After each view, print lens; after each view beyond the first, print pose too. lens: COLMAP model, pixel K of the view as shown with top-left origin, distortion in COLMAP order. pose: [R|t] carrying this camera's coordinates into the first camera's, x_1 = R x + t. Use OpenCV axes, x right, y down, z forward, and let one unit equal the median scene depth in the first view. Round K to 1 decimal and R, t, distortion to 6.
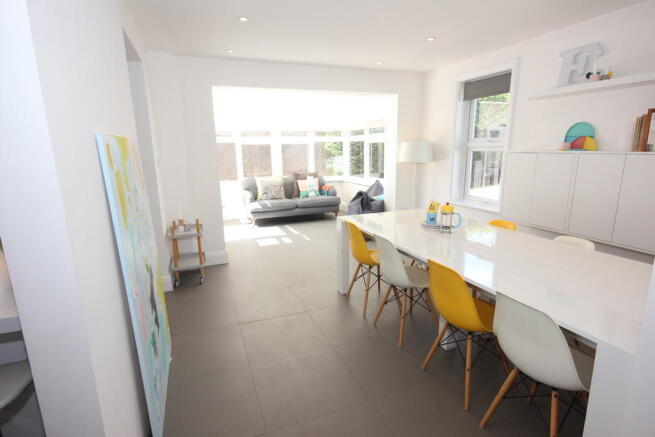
lens RADIAL K [[343.2, 0, 327.5], [0, 343.2, 218.5], [0, 0, 1]] dist [0.000838, -0.000005]
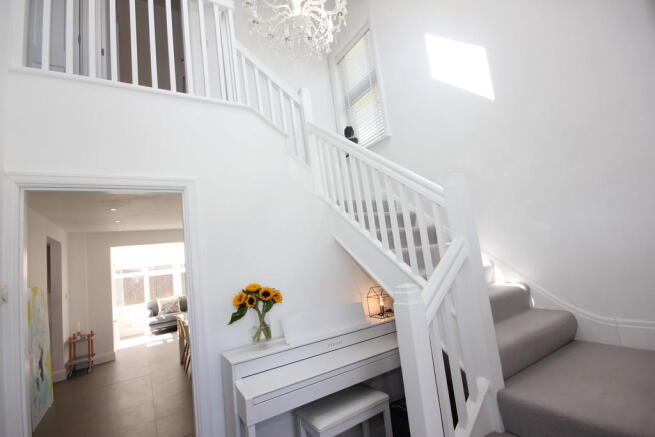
lens RADIAL K [[298.8, 0, 327.5], [0, 298.8, 218.5], [0, 0, 1]] dist [0.001711, -0.000248]
pose [[0.975774, -0.081214, 0.203147, 0.392294], [0.145749, 0.933801, -0.326761, 0.115868], [-0.163162, 0.348454, 0.923016, -0.553331]]
